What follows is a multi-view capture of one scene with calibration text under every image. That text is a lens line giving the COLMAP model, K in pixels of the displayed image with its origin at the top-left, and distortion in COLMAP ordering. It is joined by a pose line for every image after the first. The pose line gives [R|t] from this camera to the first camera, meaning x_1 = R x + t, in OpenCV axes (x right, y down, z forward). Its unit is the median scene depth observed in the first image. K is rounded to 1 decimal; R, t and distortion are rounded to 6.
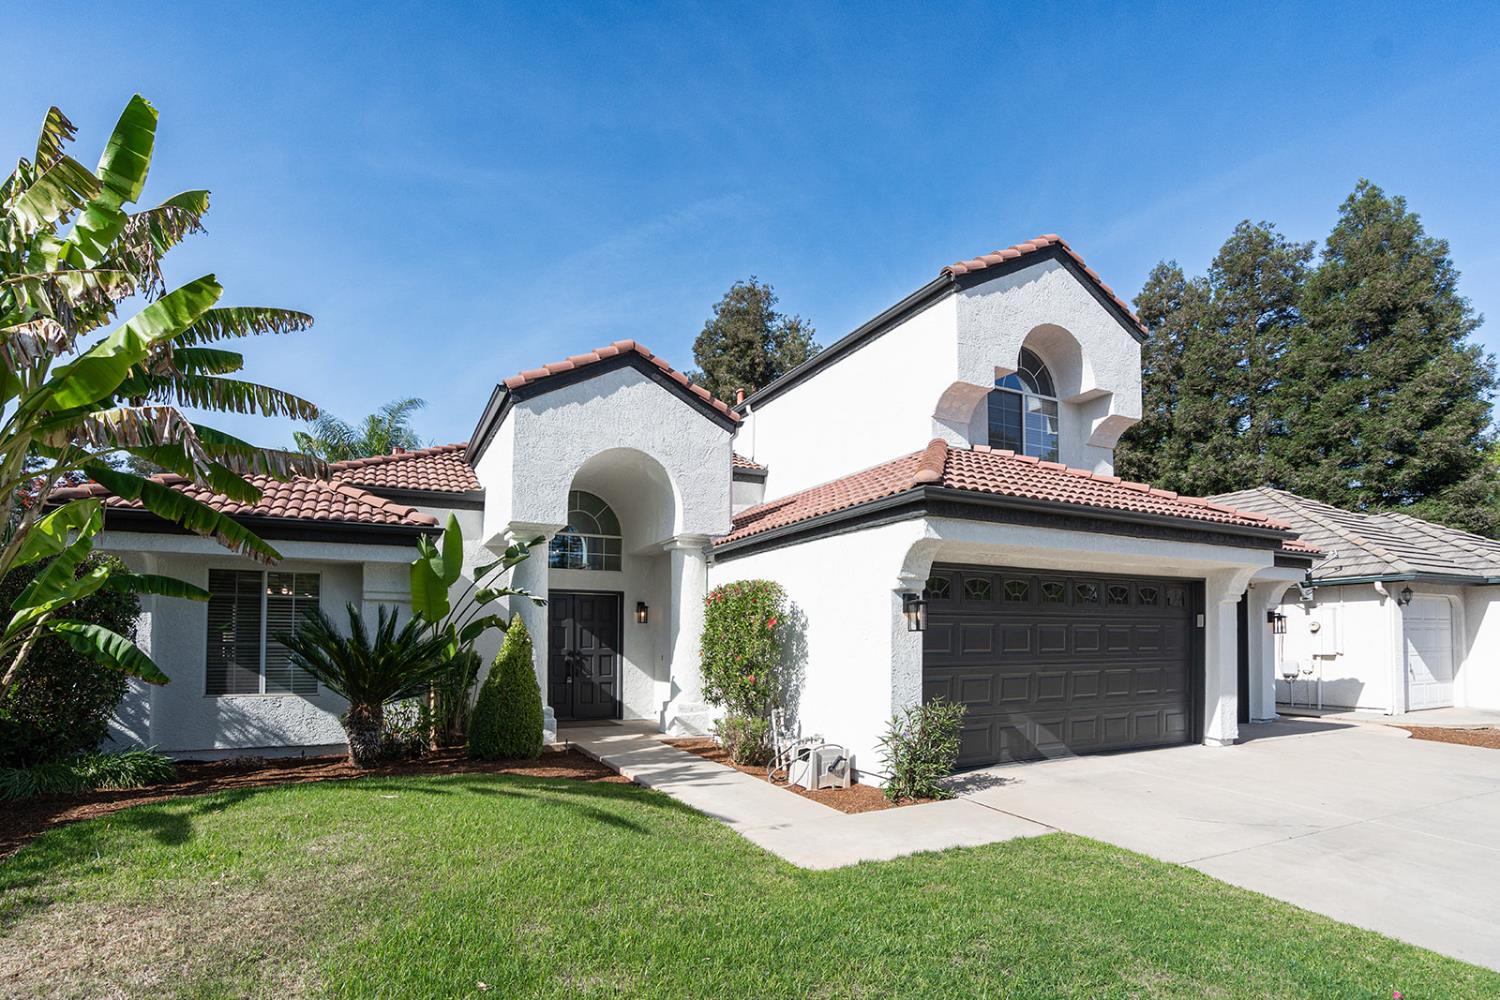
lens RADIAL K [[673.7, 0, 750.0], [0, 673.7, 500.0], [0, 0, 1]] dist [-0.068117, 0.036654]
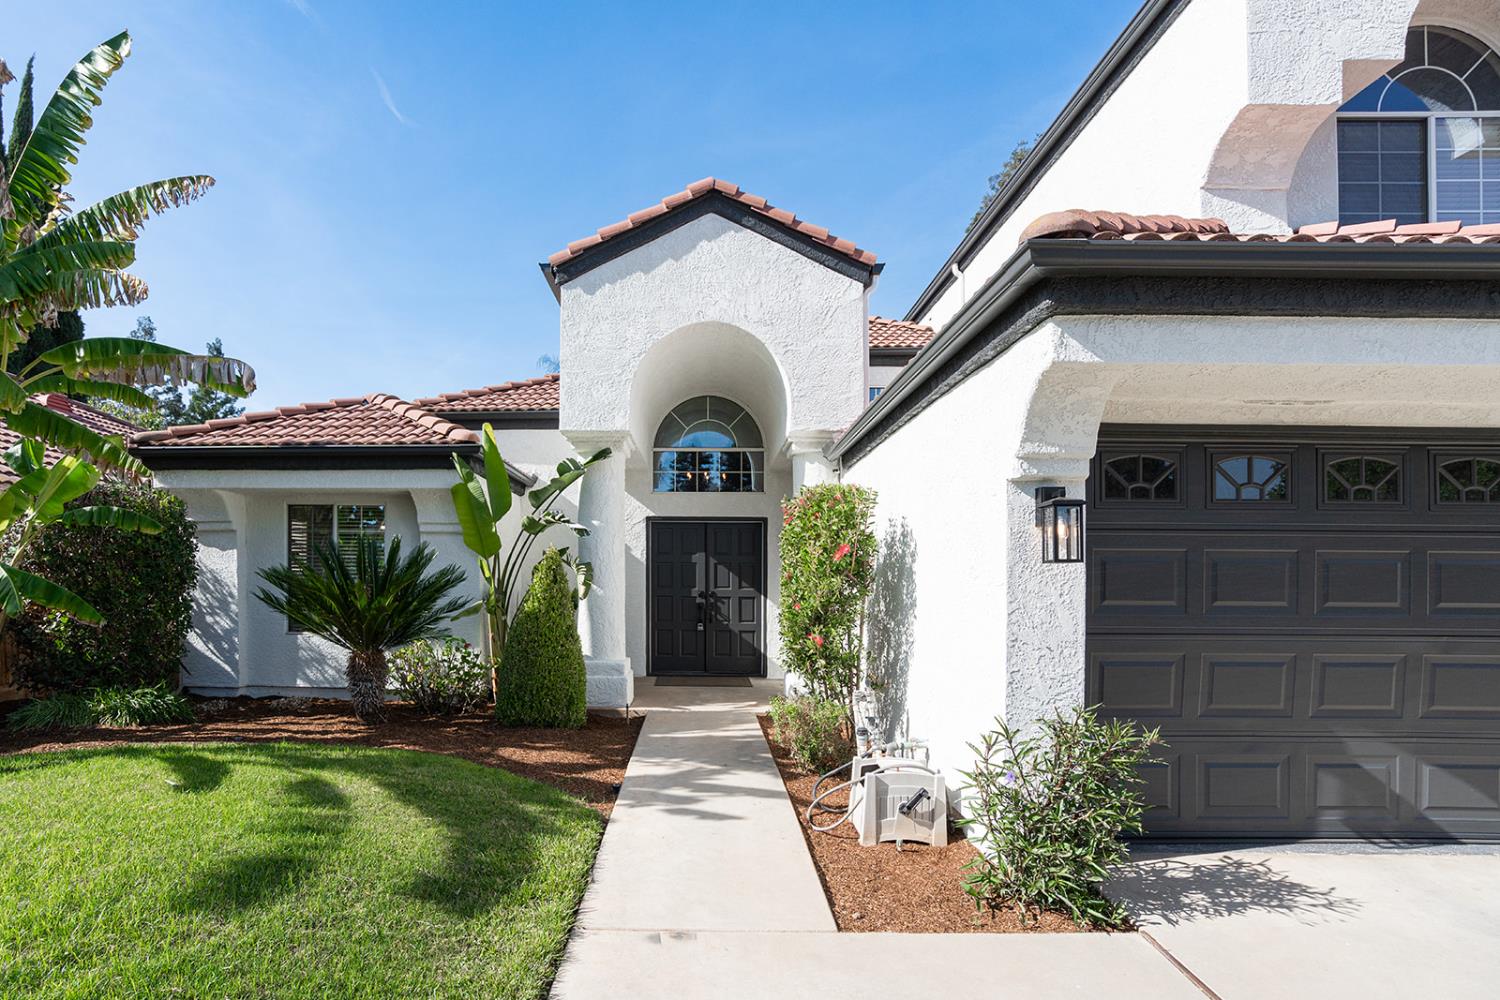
lens RADIAL K [[689.8, 0, 750.0], [0, 689.8, 500.0], [0, 0, 1]] dist [-0.044447, 0.014870]
pose [[0.889935, -0.044360, -0.453925, 0.239320], [0.085307, 0.993884, 0.070118, 0.084369], [0.448039, -0.101124, 0.888277, 0.403170]]
